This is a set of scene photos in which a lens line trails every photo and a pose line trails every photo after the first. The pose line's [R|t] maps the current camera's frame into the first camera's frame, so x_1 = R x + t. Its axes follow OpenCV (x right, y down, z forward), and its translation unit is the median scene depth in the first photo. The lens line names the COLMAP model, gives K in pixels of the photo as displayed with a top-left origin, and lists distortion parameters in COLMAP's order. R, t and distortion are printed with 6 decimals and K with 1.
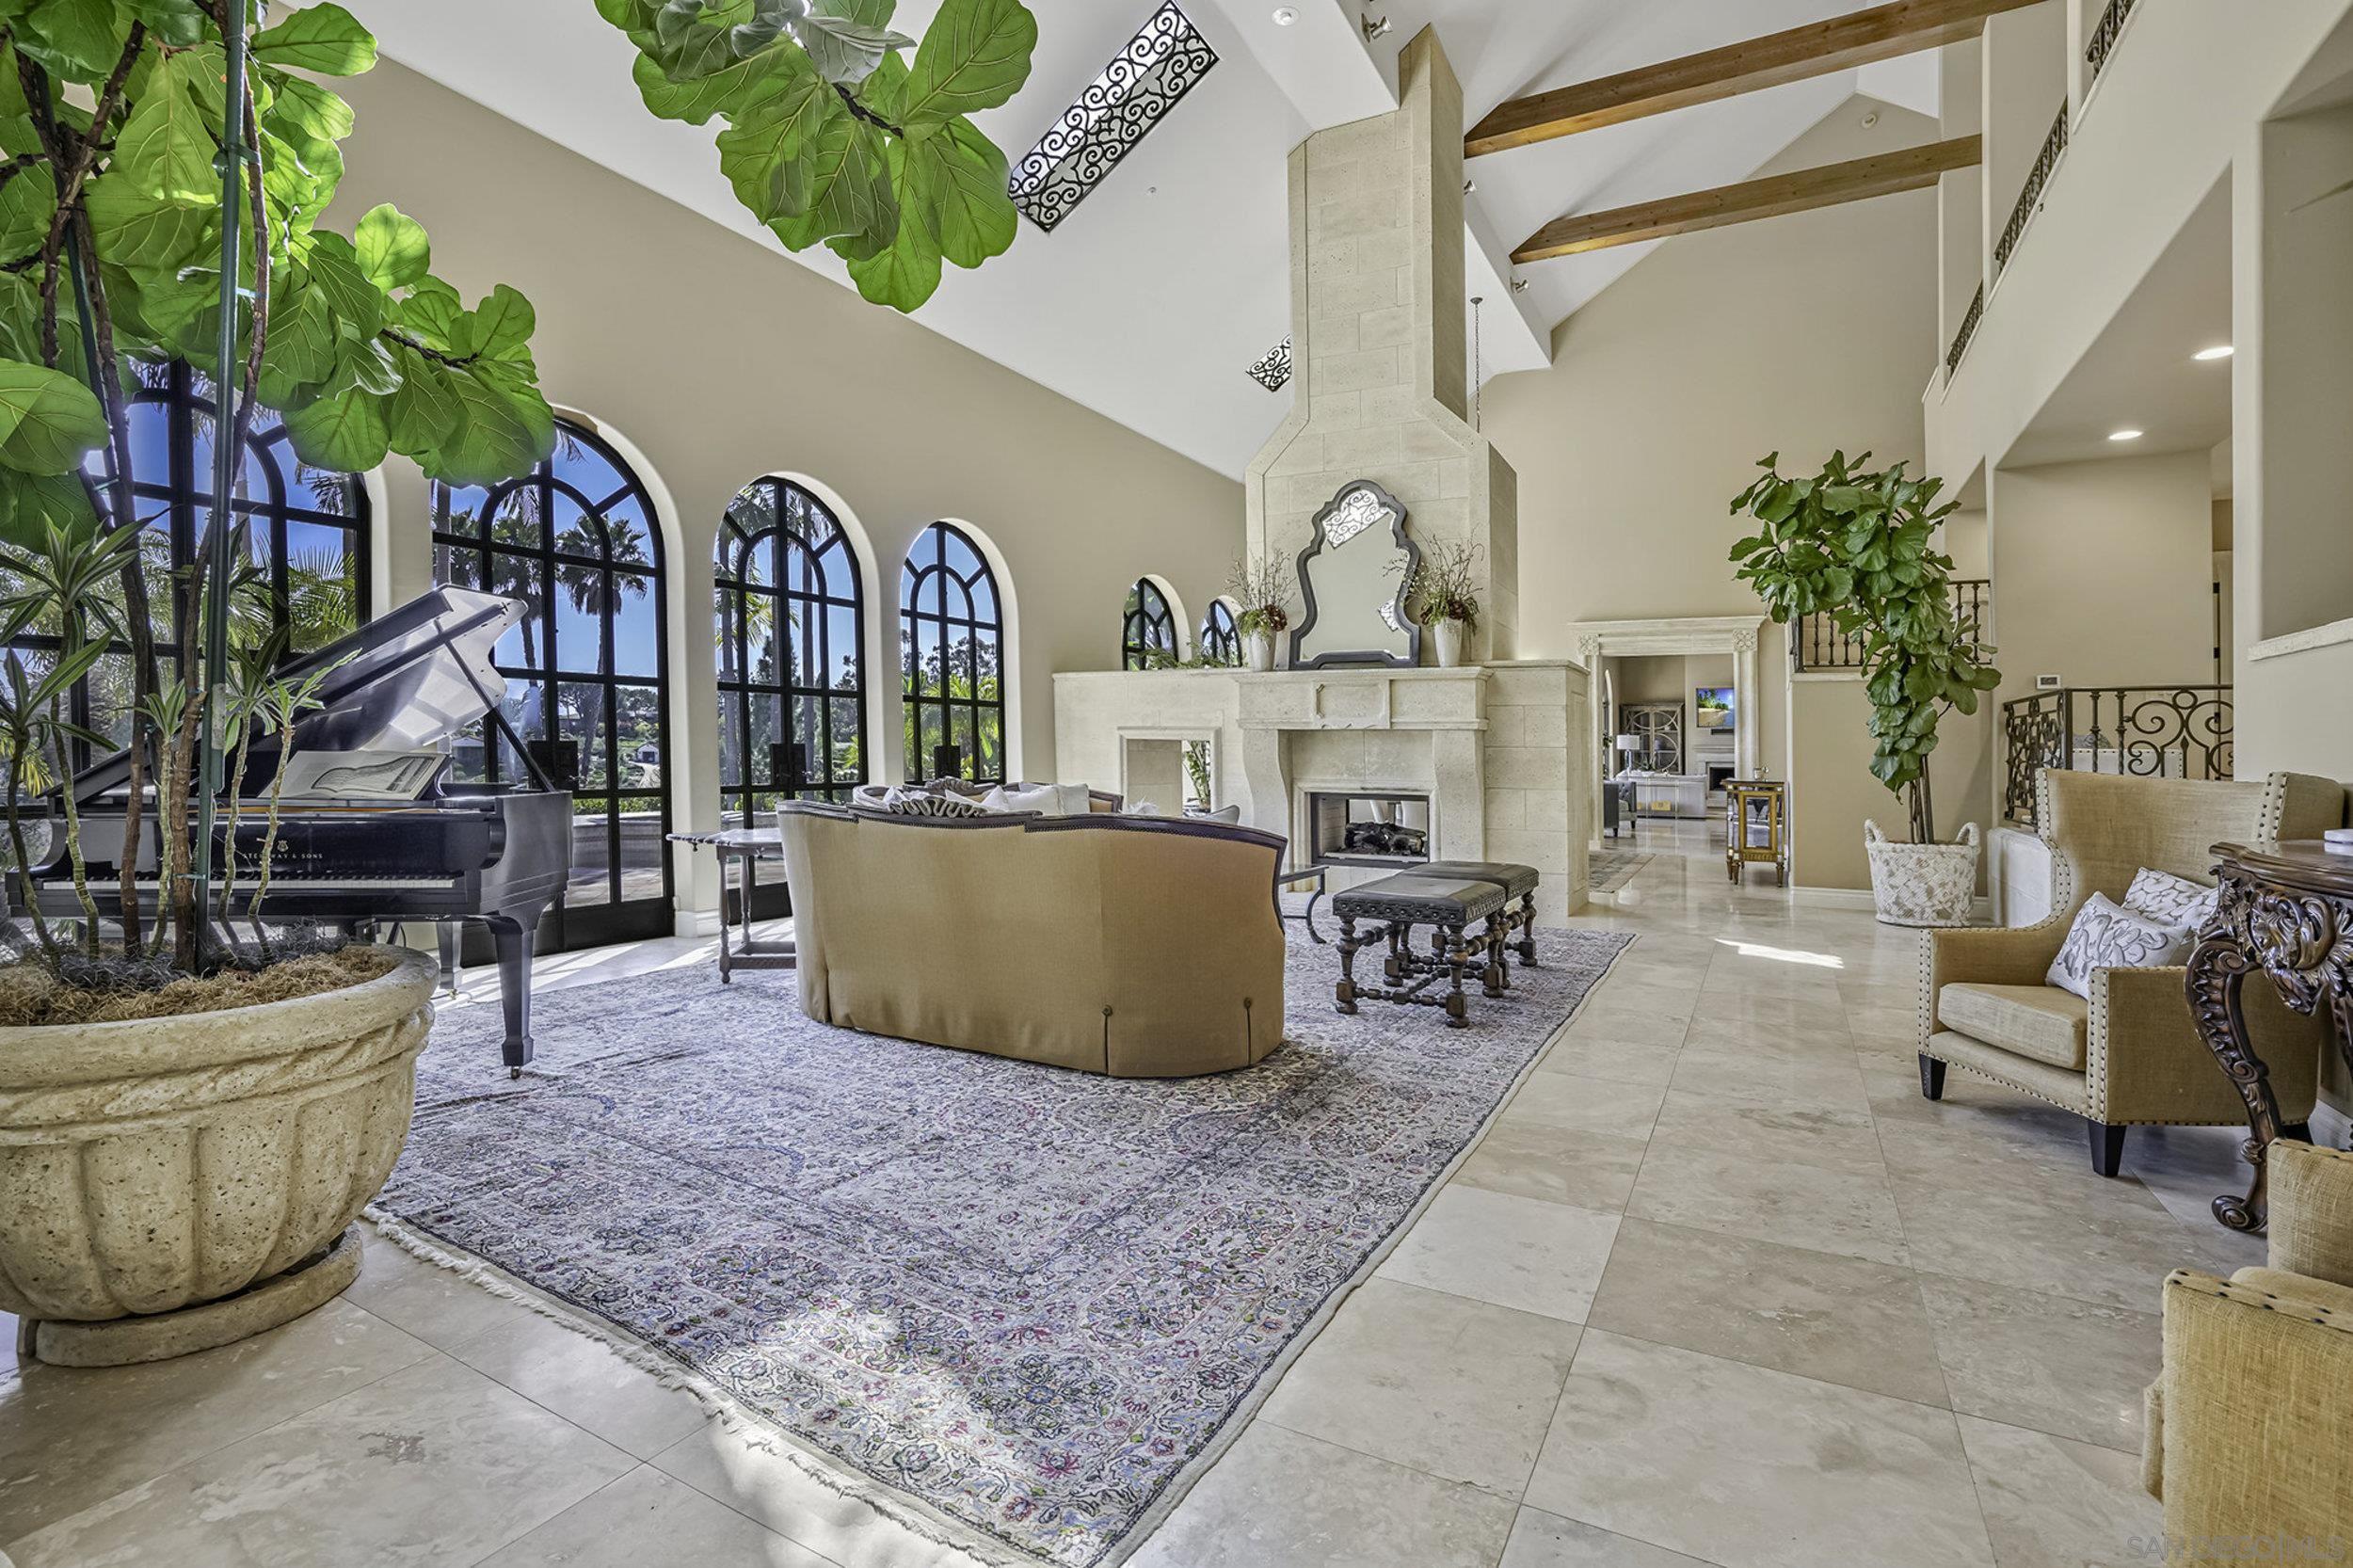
lens RADIAL K [[1083.1, 0, 1187.9], [0, 1083.1, 783.5], [0, 0, 1]] dist [-0.027610, 0.003729]
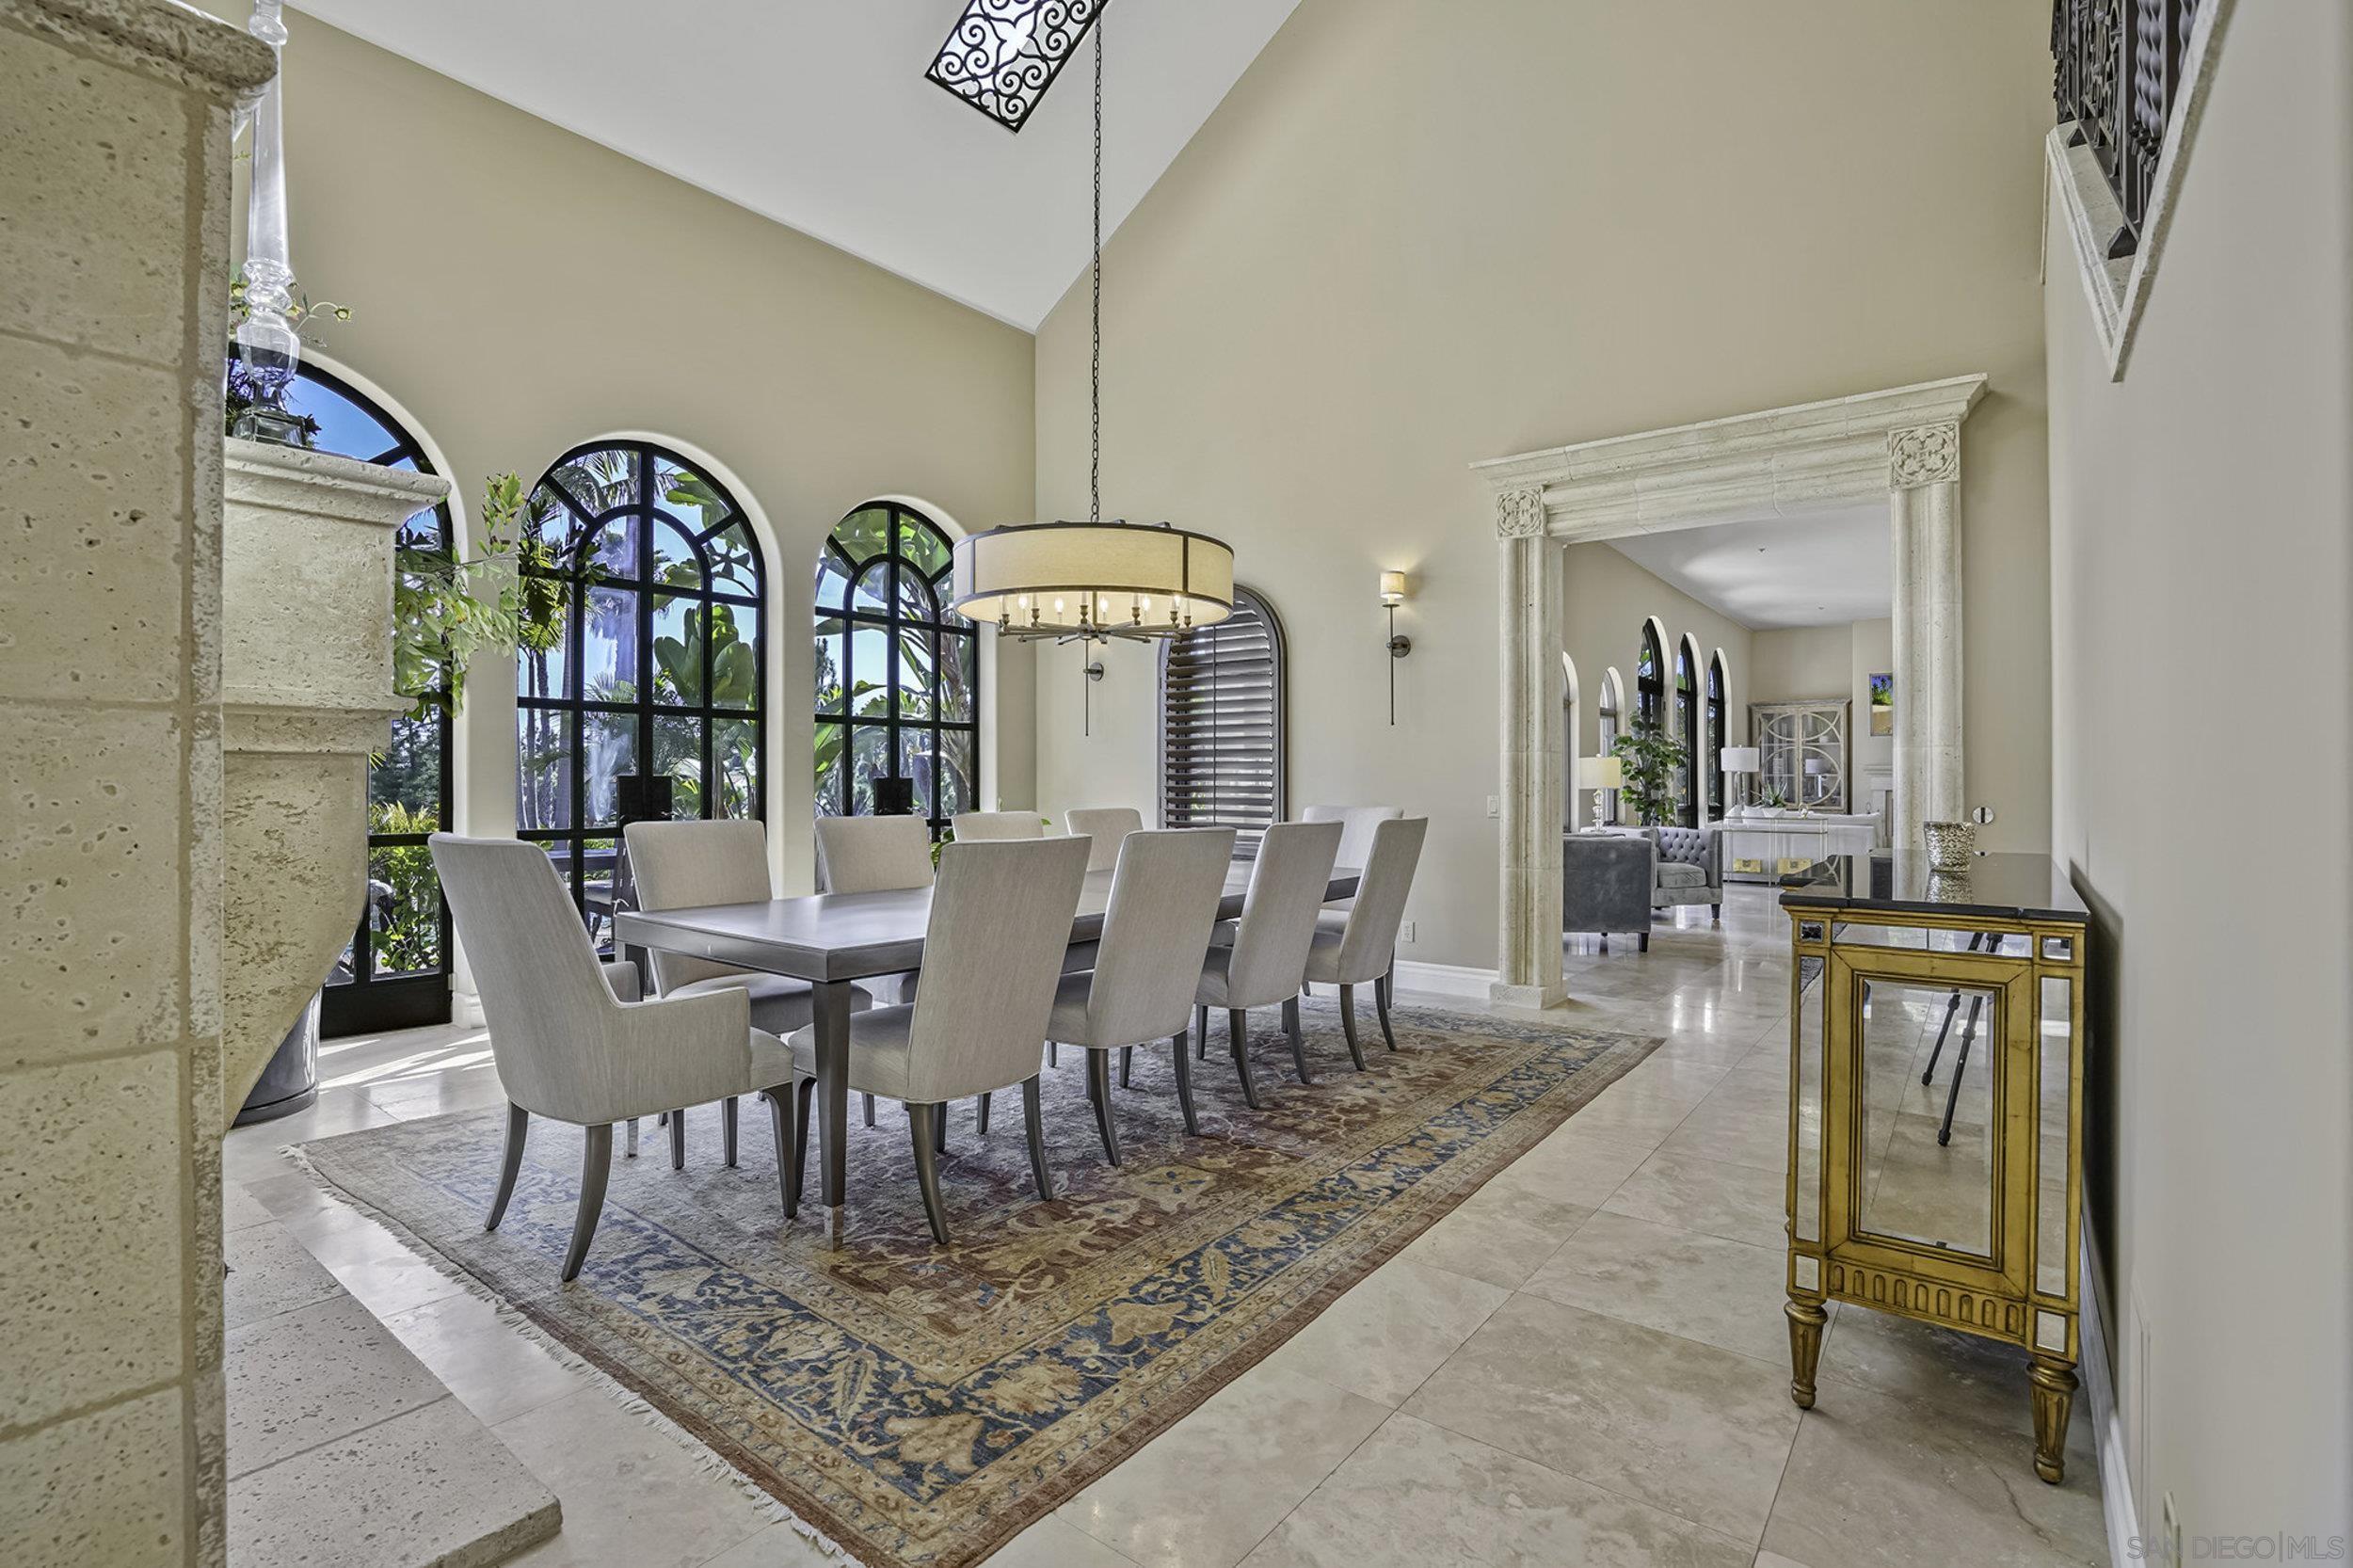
lens RADIAL K [[1083.1, 0, 1187.7], [0, 1083.1, 845.9], [0, 0, 1]] dist [-0.027610, 0.003729]
pose [[0.988505, 0.002142, -0.151173, 0.120053], [0.002292, 0.999572, 0.029154, -0.005274], [0.151170, -0.029166, 0.988077, 0.221748]]
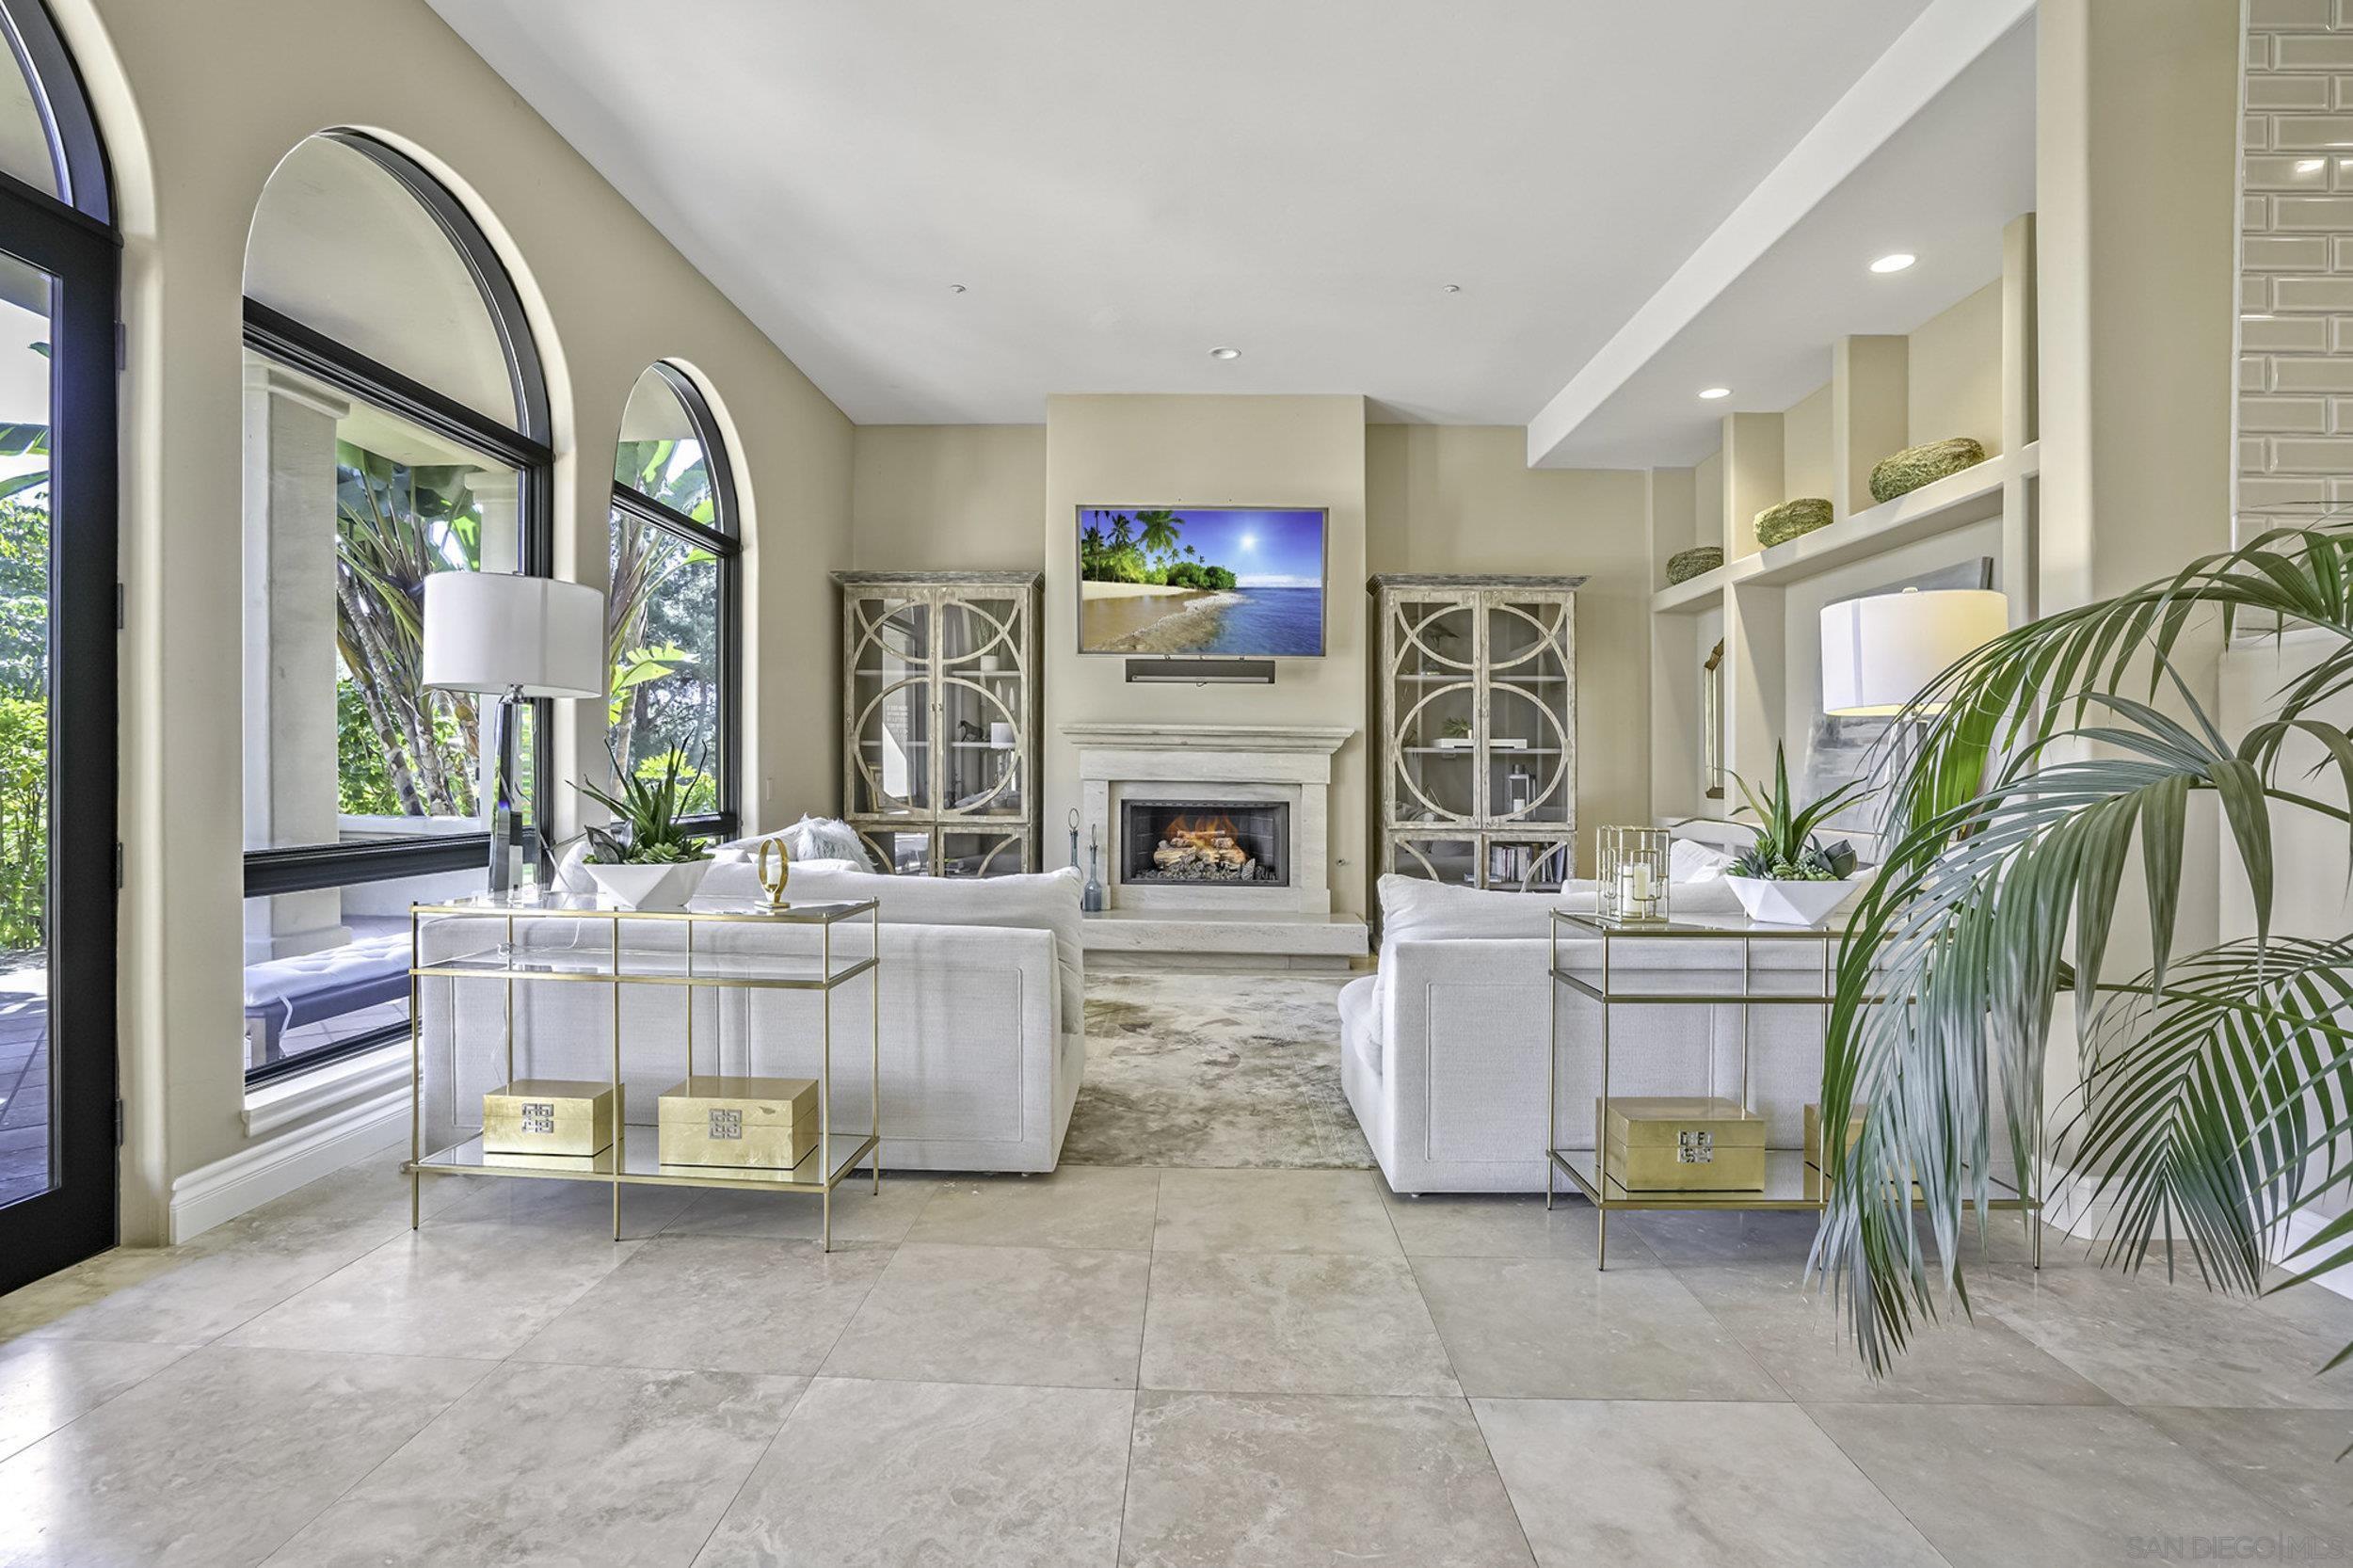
lens RADIAL K [[1083.1, 0, 1175.8], [0, 1083.1, 778.7], [0, 0, 1]] dist [-0.027610, 0.003729]
pose [[0.896339, -0.004739, 0.443344, 0.258744], [0.012296, 0.999824, -0.014172, -0.012044], [-0.443199, 0.018155, 0.896239, 0.516984]]
